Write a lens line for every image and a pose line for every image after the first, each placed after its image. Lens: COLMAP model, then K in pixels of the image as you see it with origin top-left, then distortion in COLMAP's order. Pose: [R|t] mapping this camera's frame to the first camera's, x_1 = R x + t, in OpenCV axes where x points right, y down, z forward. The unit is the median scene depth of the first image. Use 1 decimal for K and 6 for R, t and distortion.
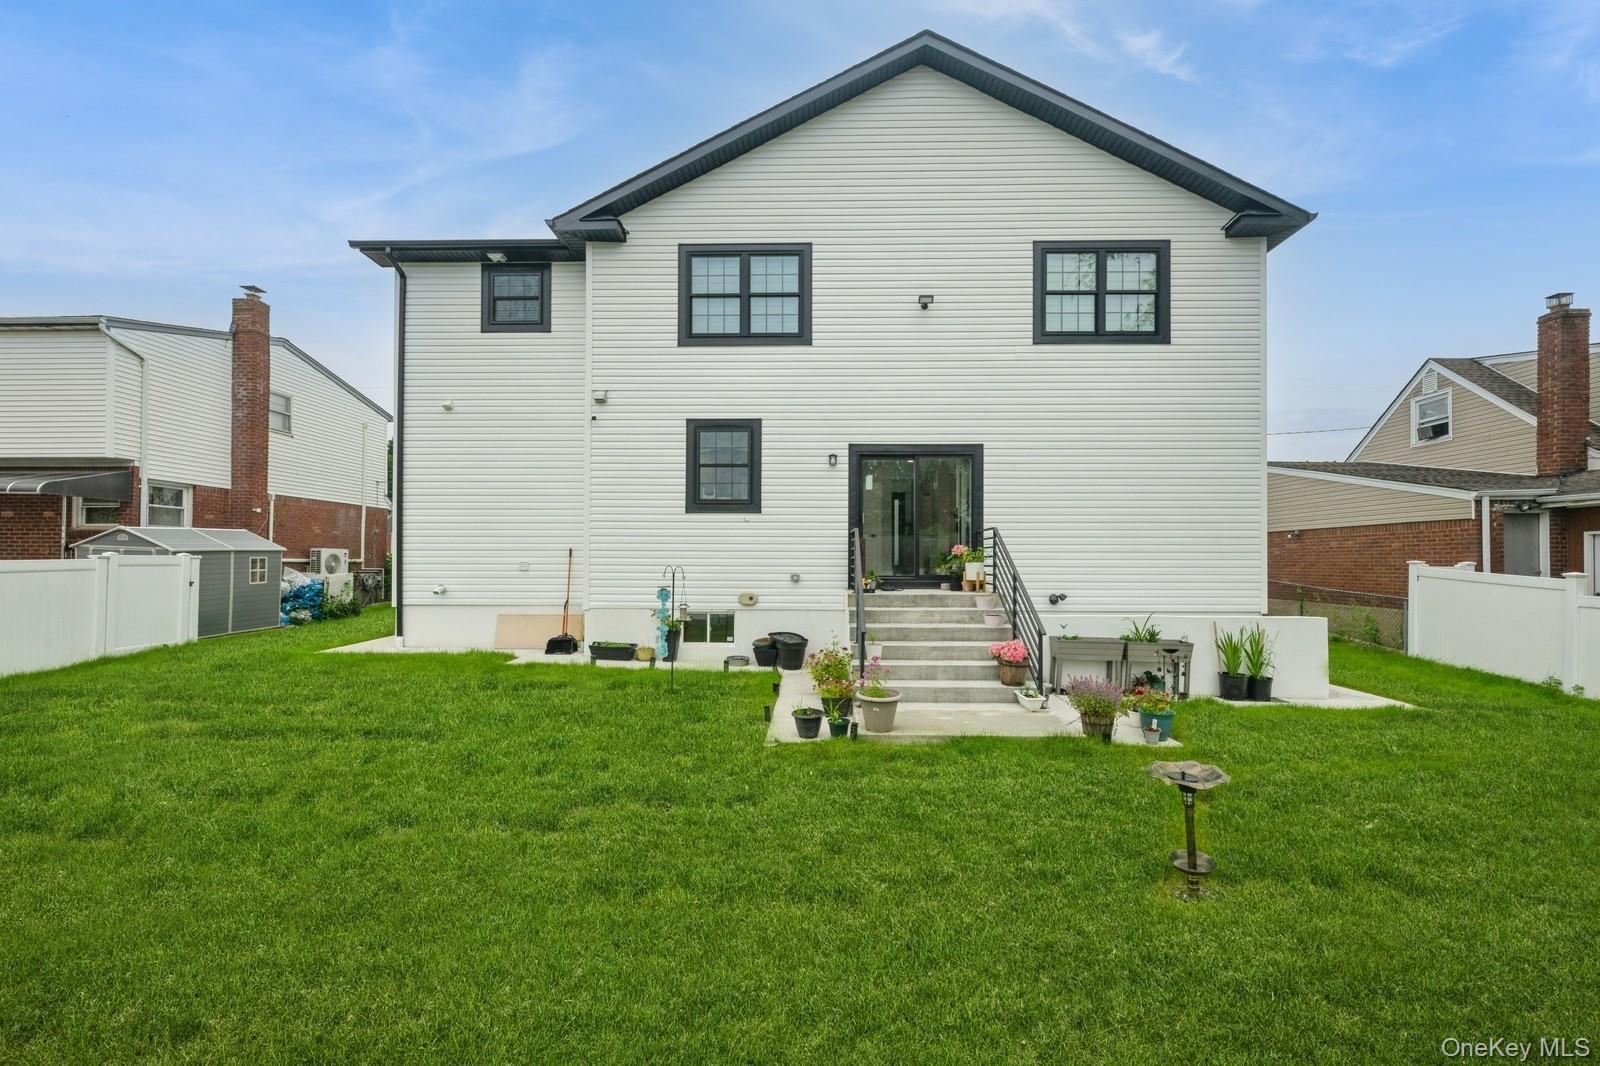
lens RADIAL K [[627.8, 0, 778.9], [0, 627.8, 571.2], [0, 0, 1]] dist [-0.000206, -0.000444]
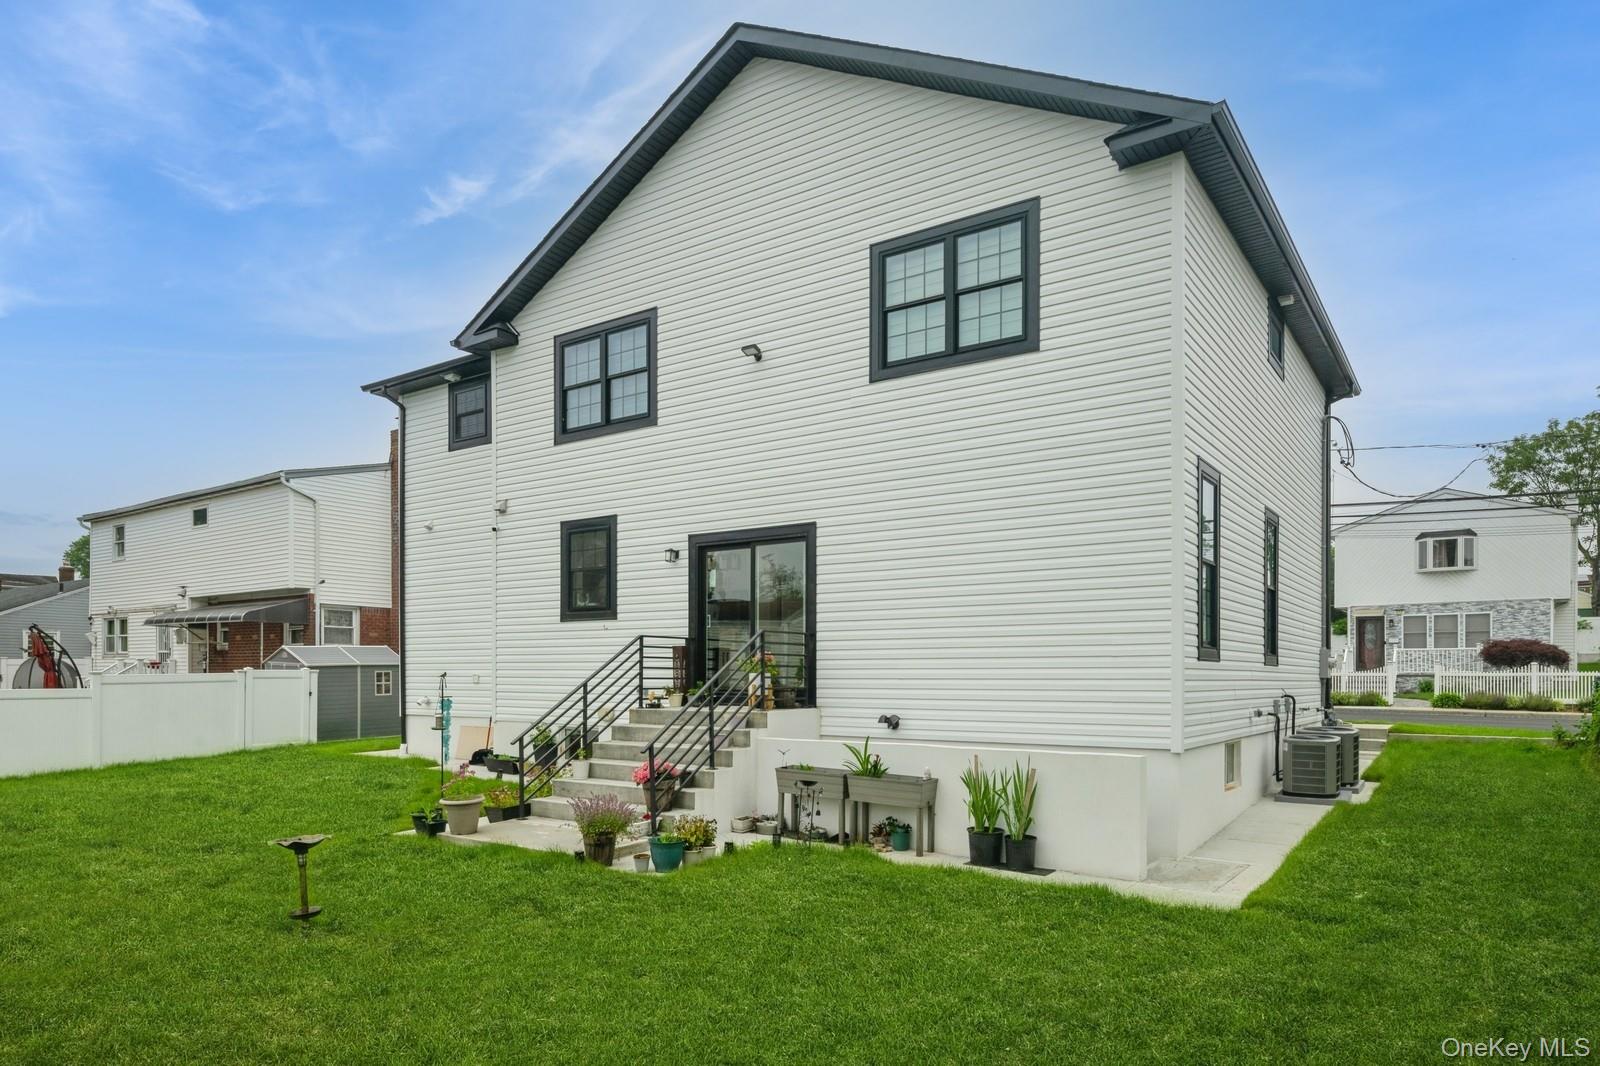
lens RADIAL K [[959.2, 0, 781.3], [0, 959.2, 711.6], [0, 0, 1]] dist [-0.001604, -0.000836]
pose [[0.836782, 0.018497, -0.547223, 0.899009], [-0.006461, 0.999693, 0.023912, 0.005218], [0.547498, -0.016473, 0.836645, -0.025849]]
